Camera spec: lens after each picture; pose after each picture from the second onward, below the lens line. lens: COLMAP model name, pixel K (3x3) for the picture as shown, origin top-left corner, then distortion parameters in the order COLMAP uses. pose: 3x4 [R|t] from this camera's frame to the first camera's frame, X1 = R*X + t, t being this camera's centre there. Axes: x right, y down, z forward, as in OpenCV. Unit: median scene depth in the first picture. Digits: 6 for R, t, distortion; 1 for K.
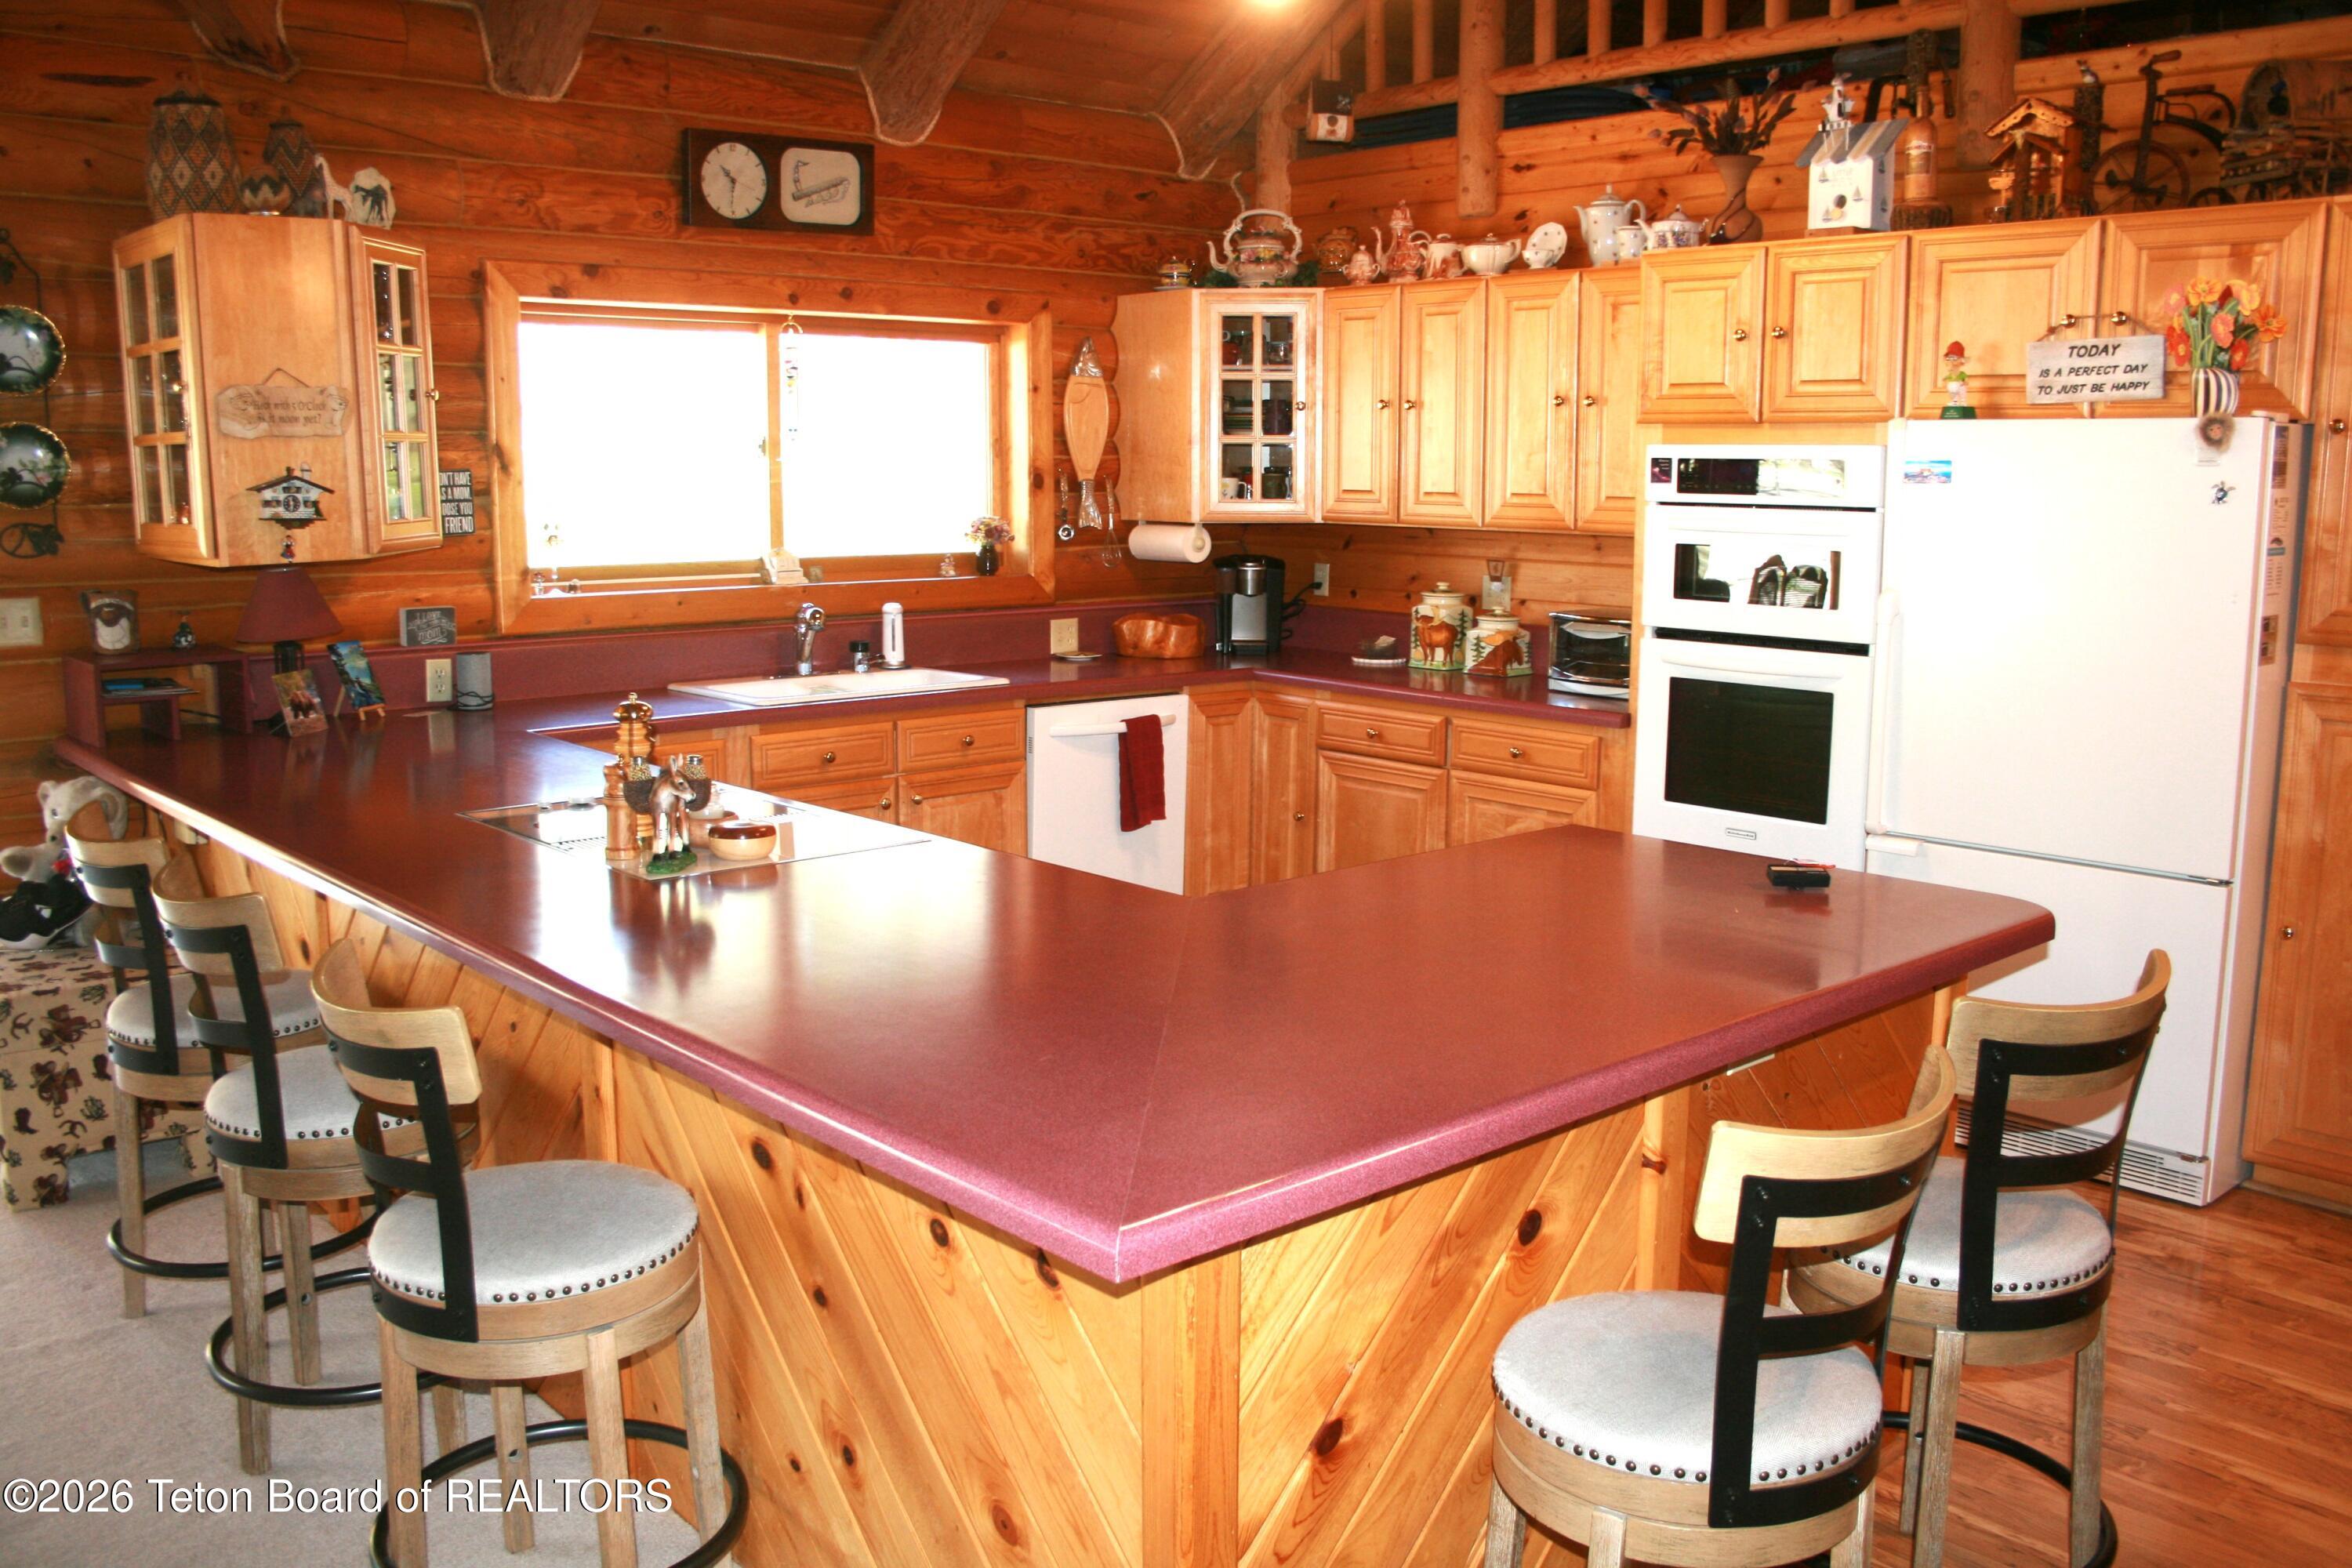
lens RADIAL K [[1965.8, 0, 1184.4], [0, 1965.8, 783.8], [0, 0, 1]] dist [-0.150386, 0.121744]
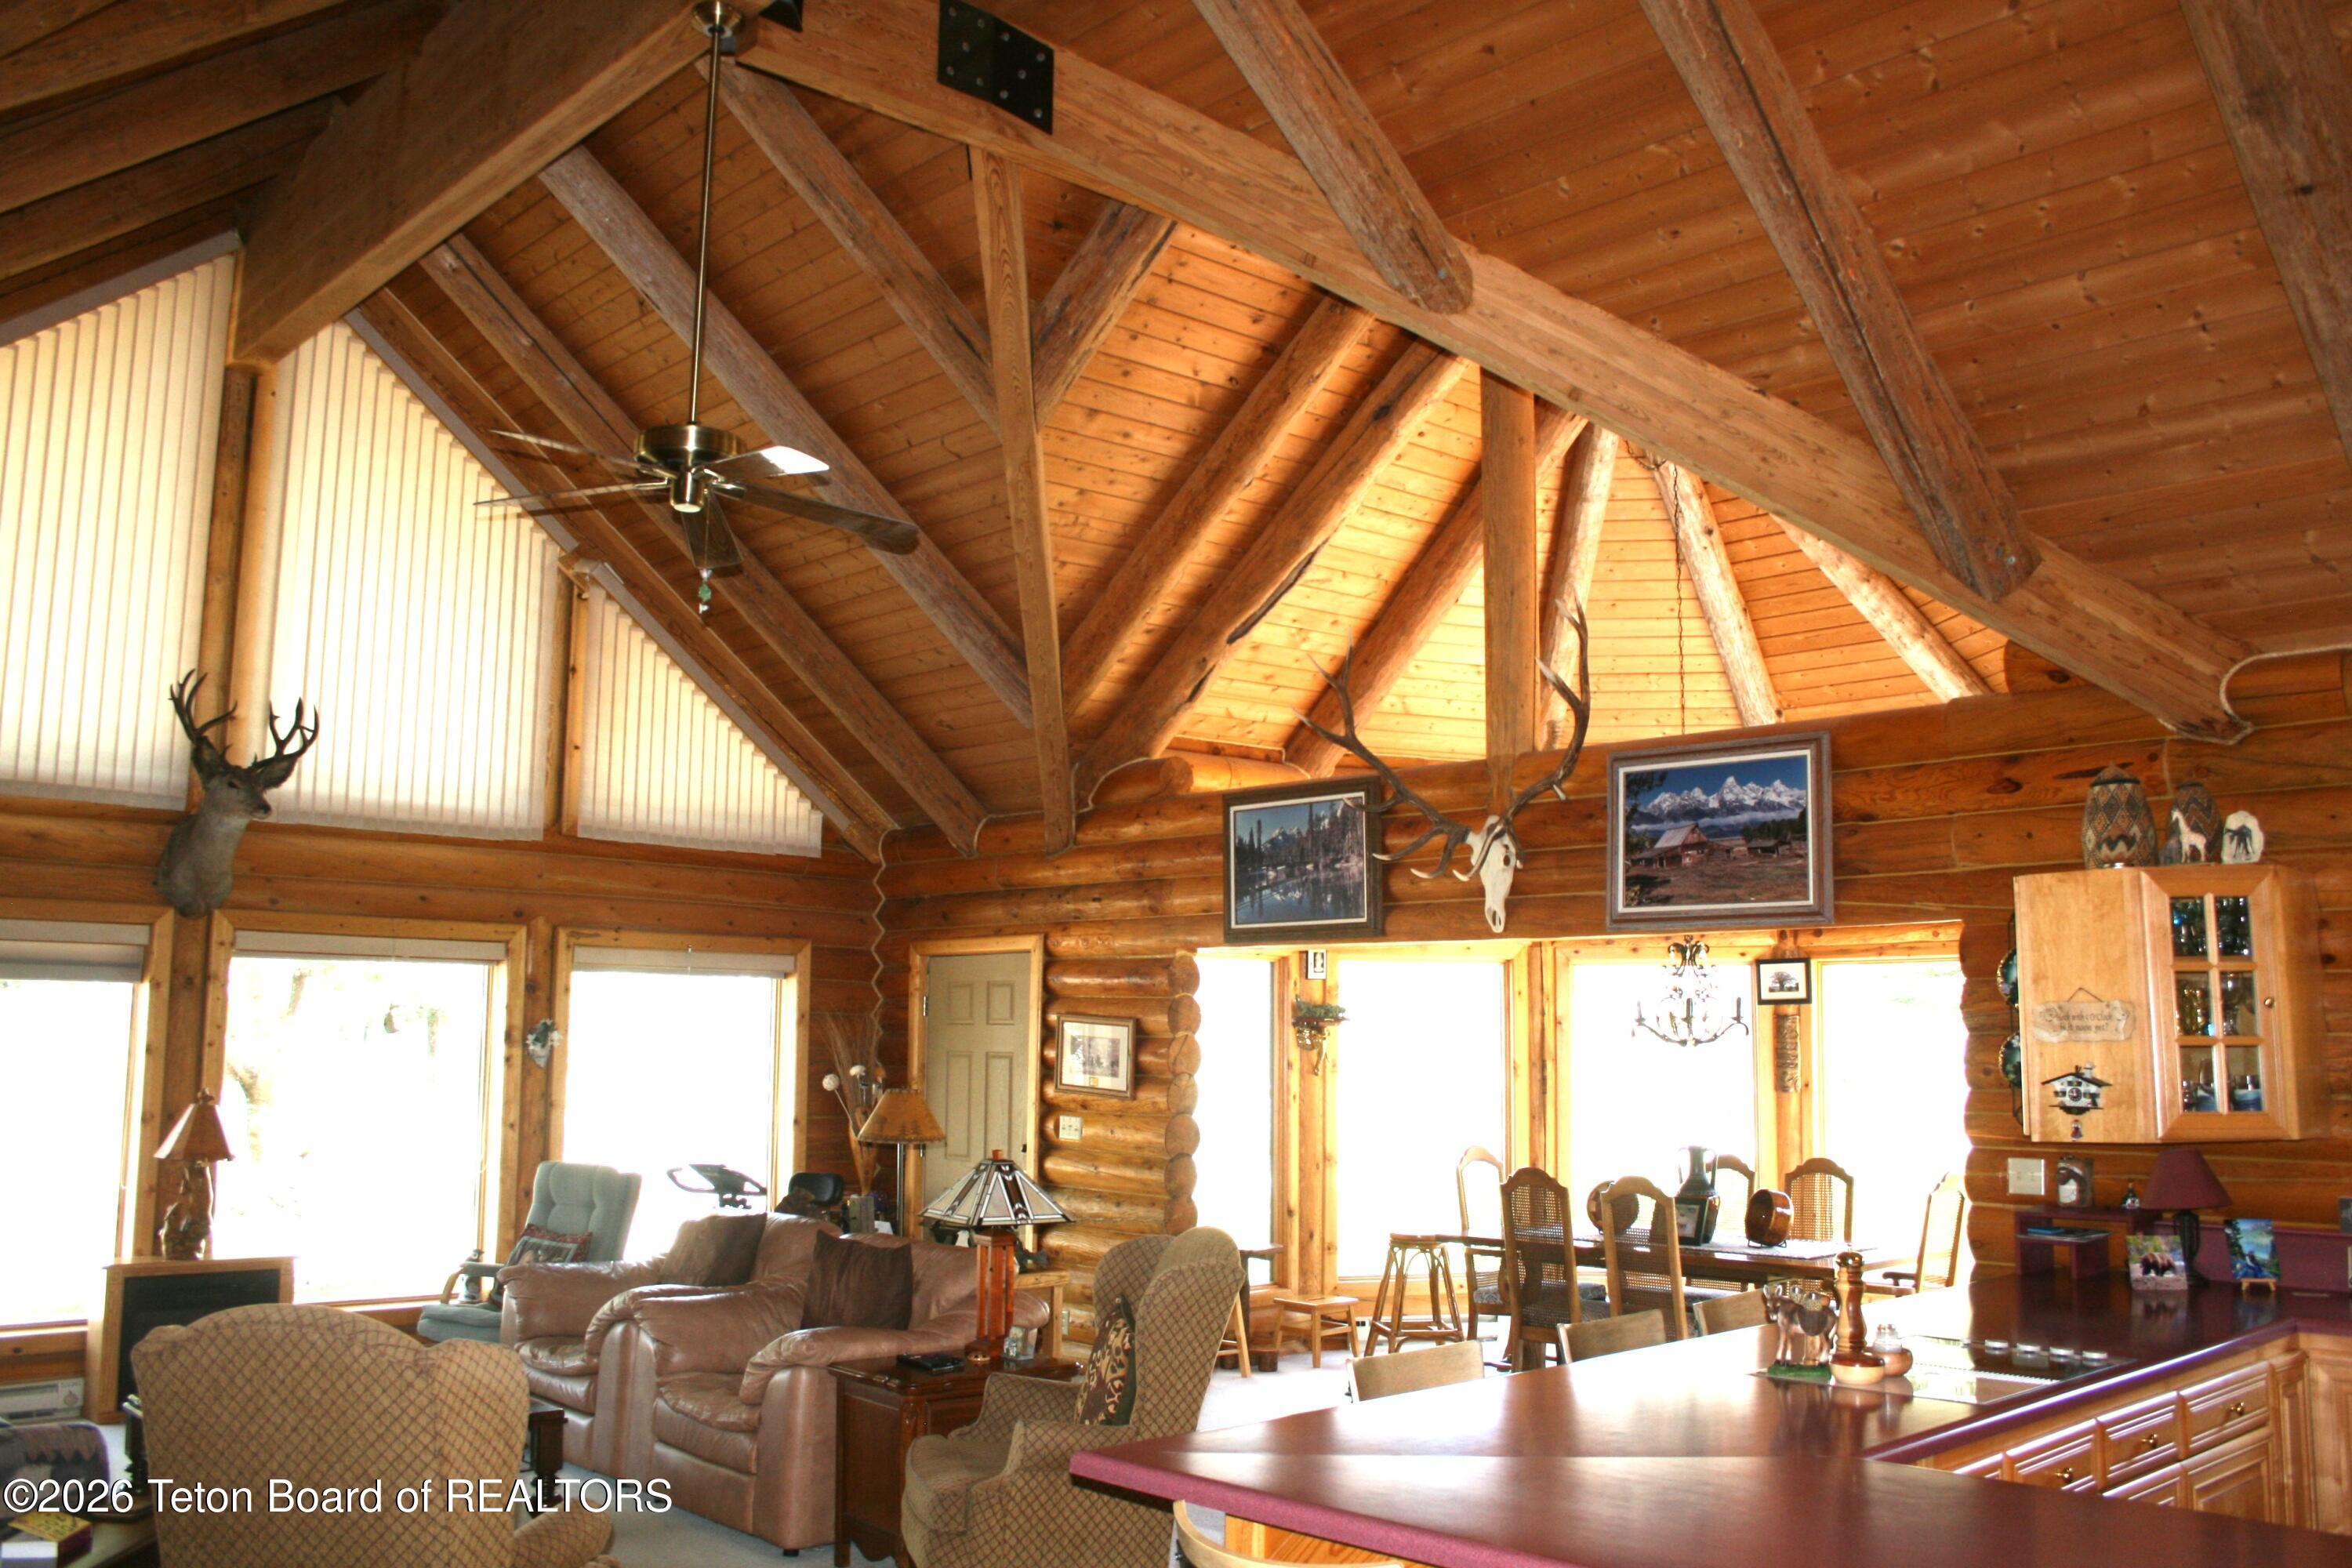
lens RADIAL K [[1965.8, 0, 1174.3], [0, 1965.8, 763.9], [0, 0, 1]] dist [-0.150386, 0.121744]
pose [[0.025033, -0.144850, -0.989137, 0.685771], [-0.171586, 0.974141, -0.146996, -0.062668], [0.984851, 0.173402, -0.000469, 0.325401]]
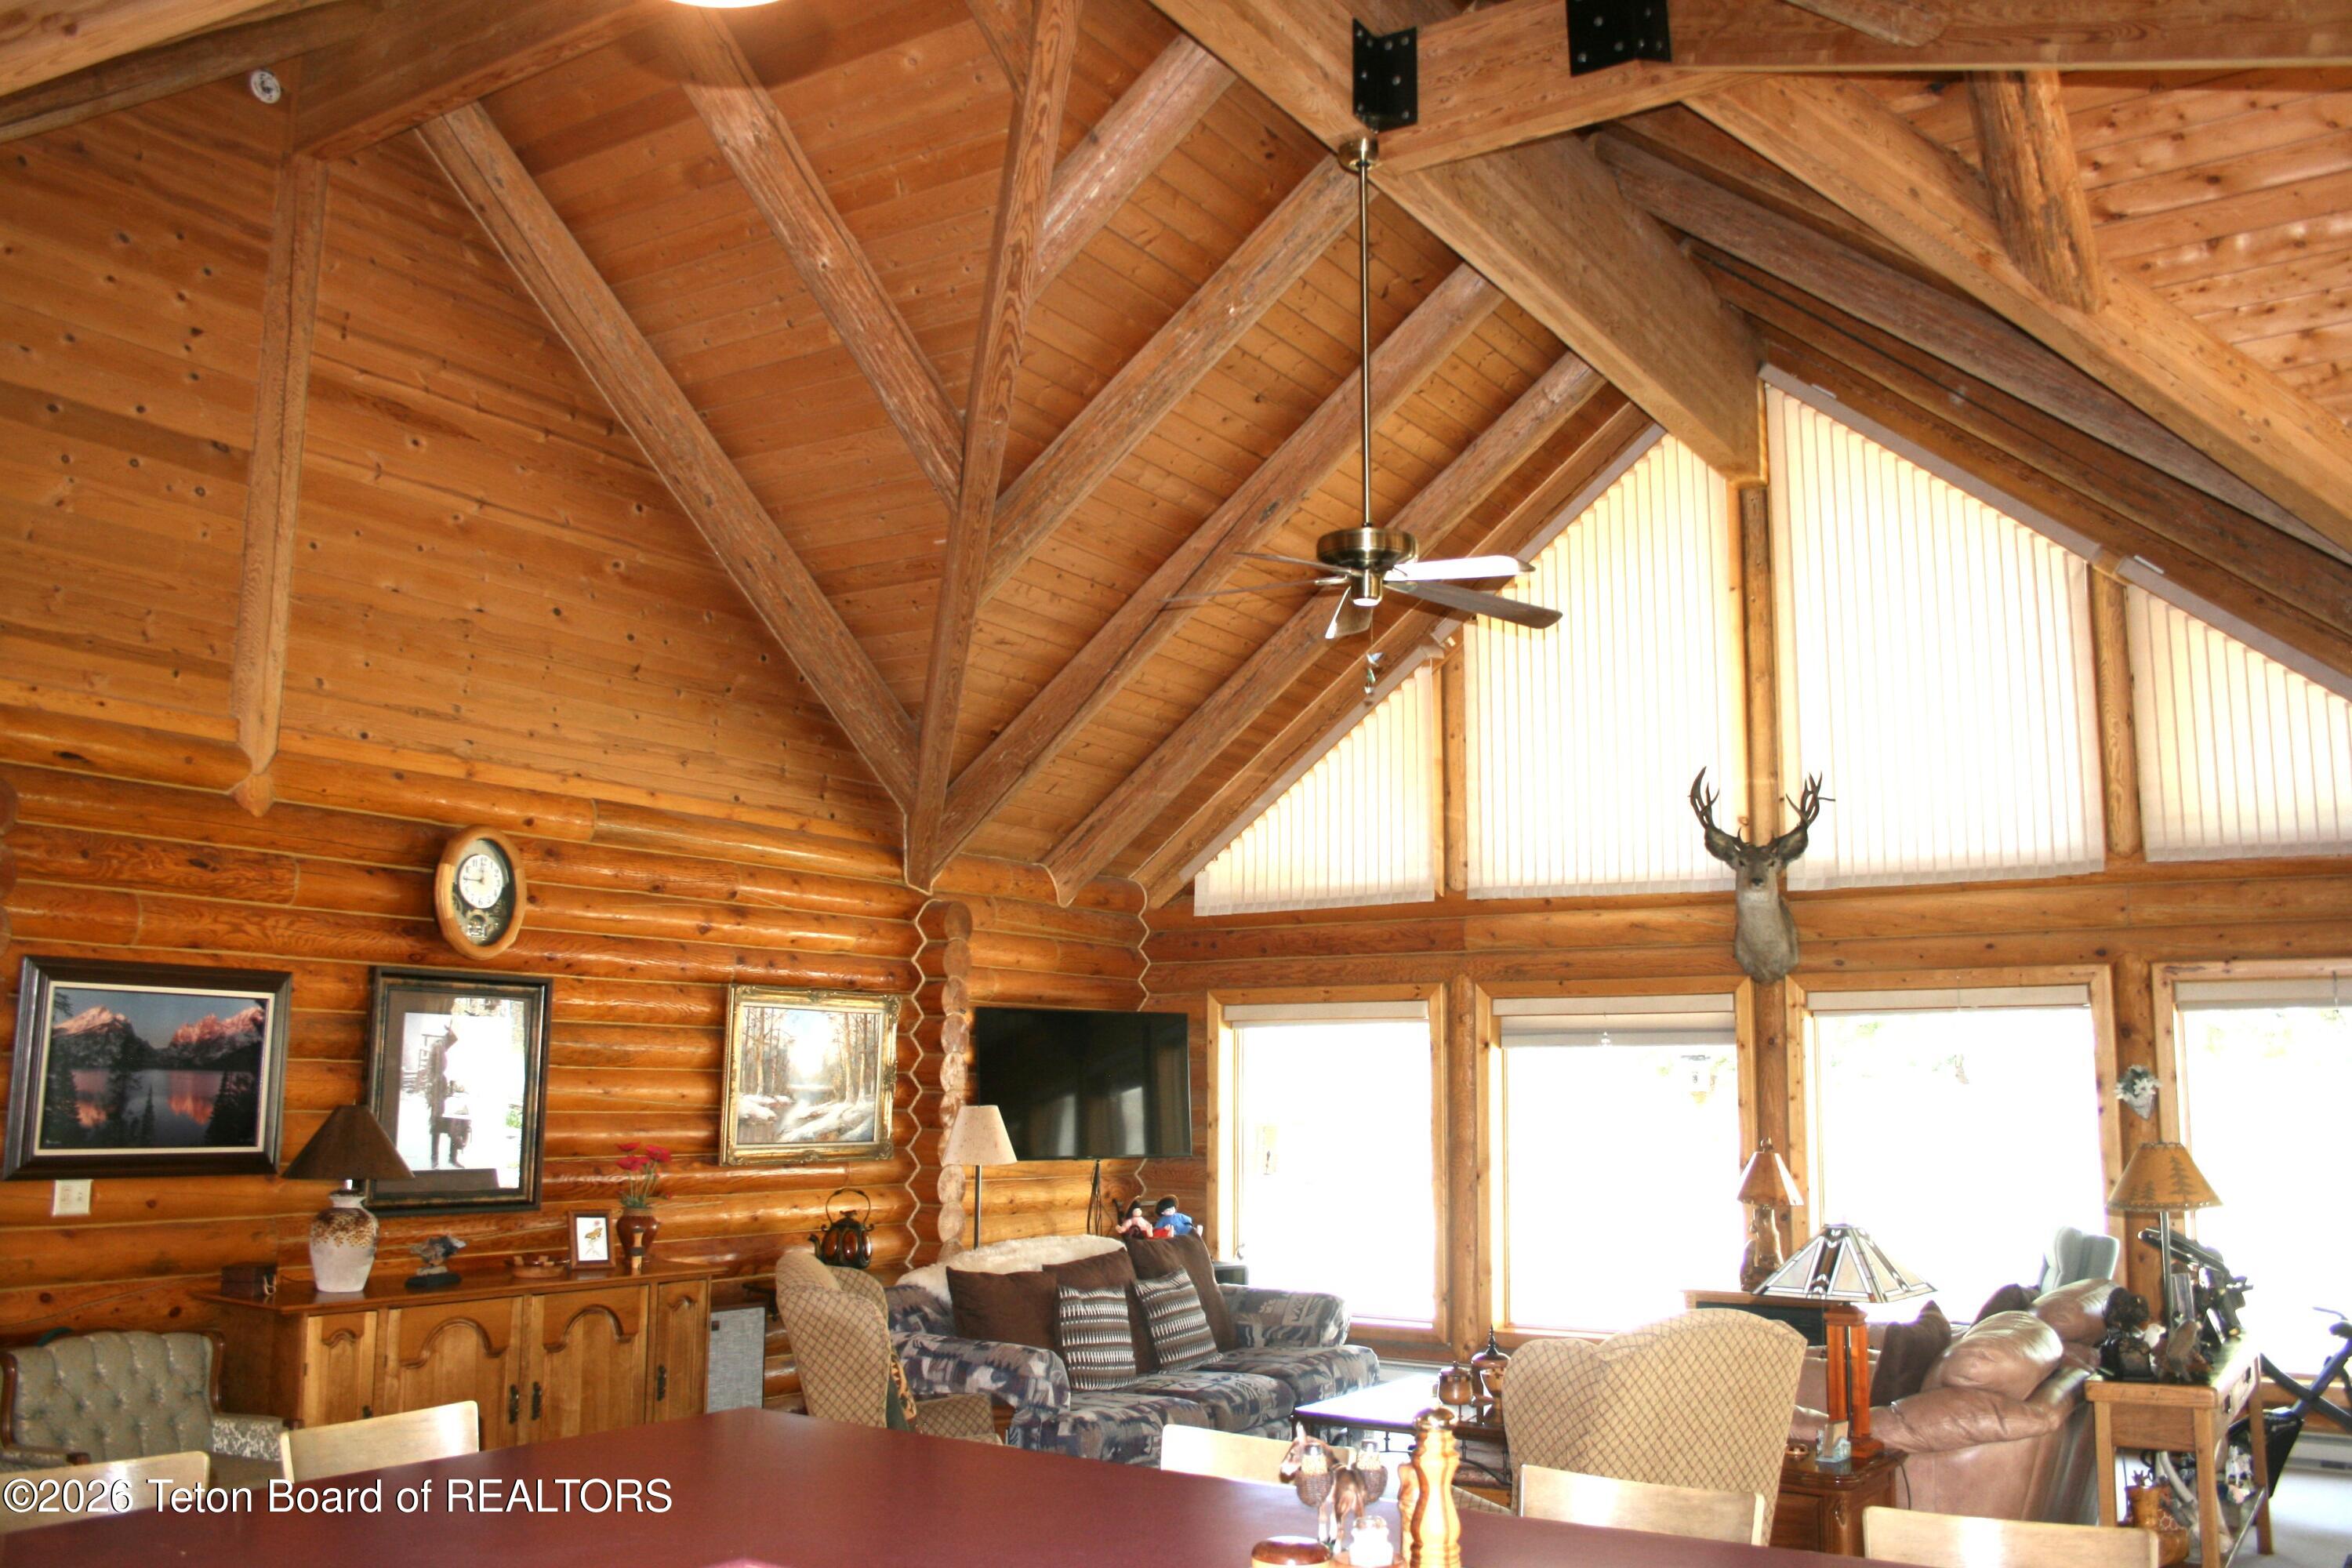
lens RADIAL K [[1965.8, 0, 1172.9], [0, 1965.8, 786.1], [0, 0, 1]] dist [-0.150386, 0.121744]
pose [[-0.964832, -0.054675, -0.257119, -0.745510], [-0.058119, 0.998293, 0.005807, -0.370232], [0.256363, 0.020546, -0.966362, 2.230274]]
